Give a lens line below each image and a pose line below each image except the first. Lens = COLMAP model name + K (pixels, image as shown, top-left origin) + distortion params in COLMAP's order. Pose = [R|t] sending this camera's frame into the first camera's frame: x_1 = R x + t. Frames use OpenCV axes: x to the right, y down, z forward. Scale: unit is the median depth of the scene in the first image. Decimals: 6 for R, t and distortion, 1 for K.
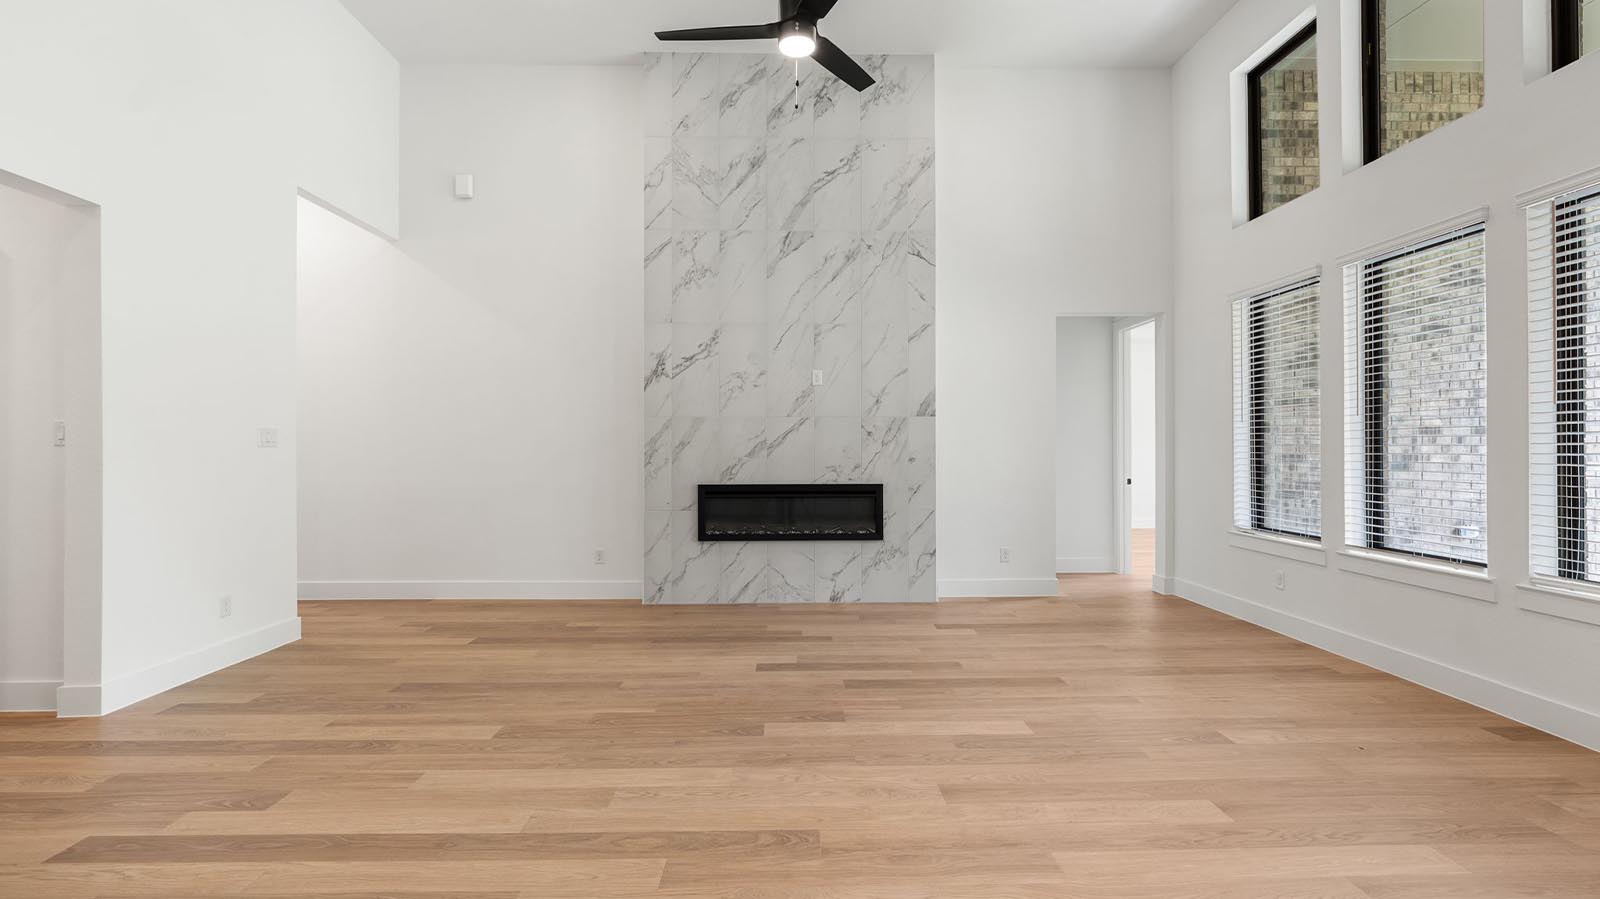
lens RADIAL K [[717.4, 0, 796.1], [0, 717.4, 445.5], [0, 0, 1]] dist [-0.002454, -0.000968]
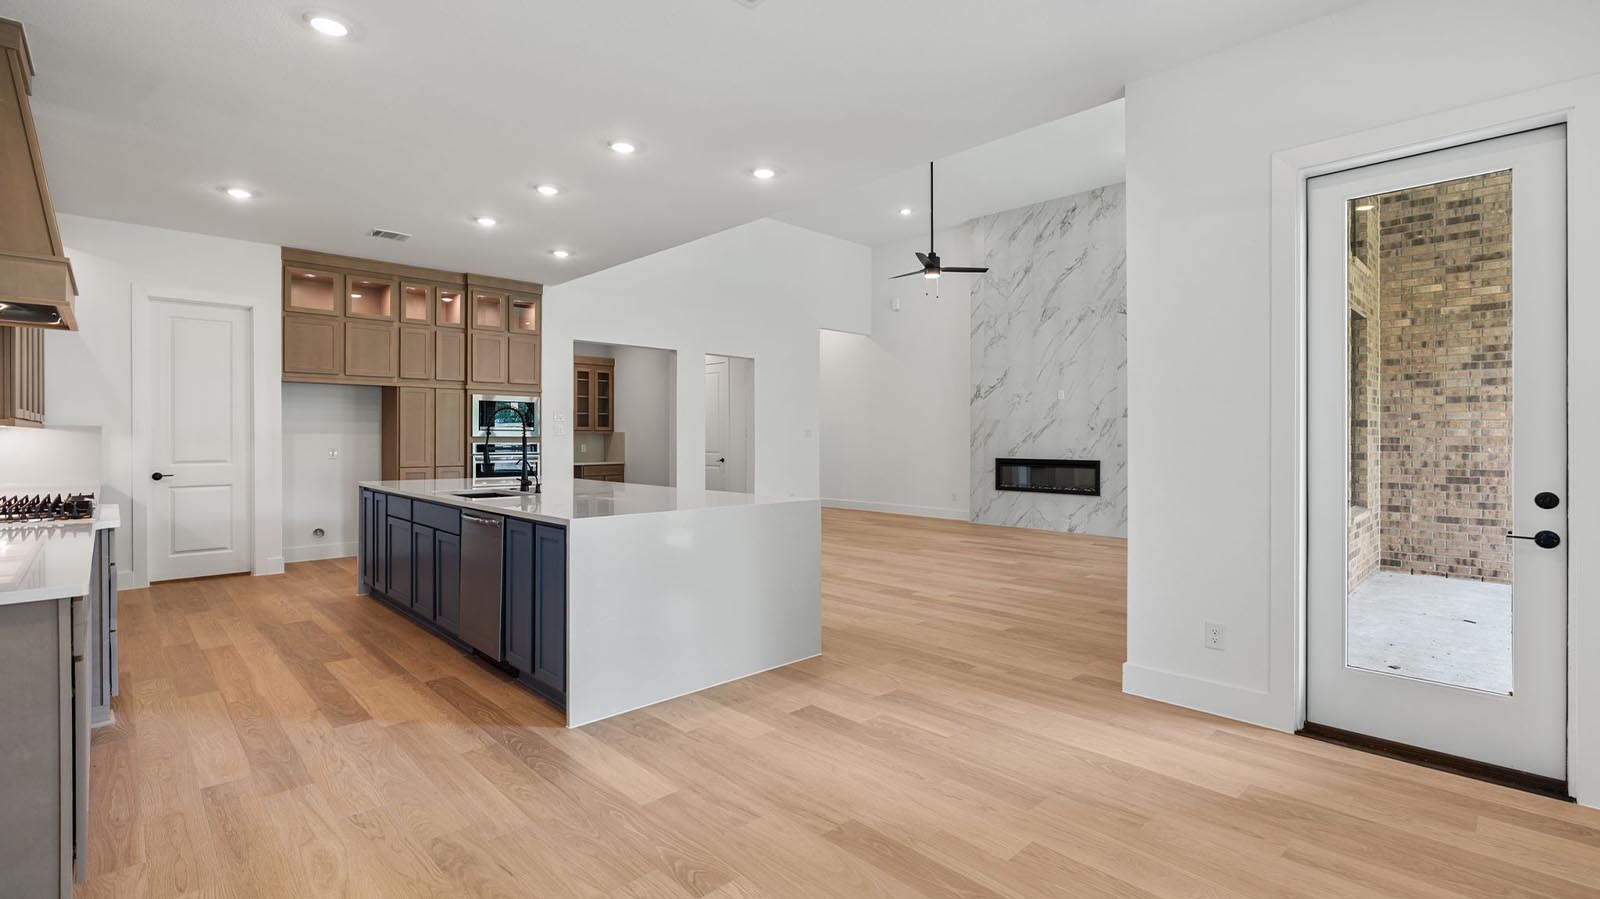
lens RADIAL K [[717.4, 0, 798.2], [0, 717.4, 440.5], [0, 0, 1]] dist [-0.002454, -0.000968]
pose [[0.679304, 0.007462, -0.733819, 0.828255], [0.001578, 0.999931, 0.011630, -0.010117], [0.733855, -0.009058, 0.679246, -0.561656]]
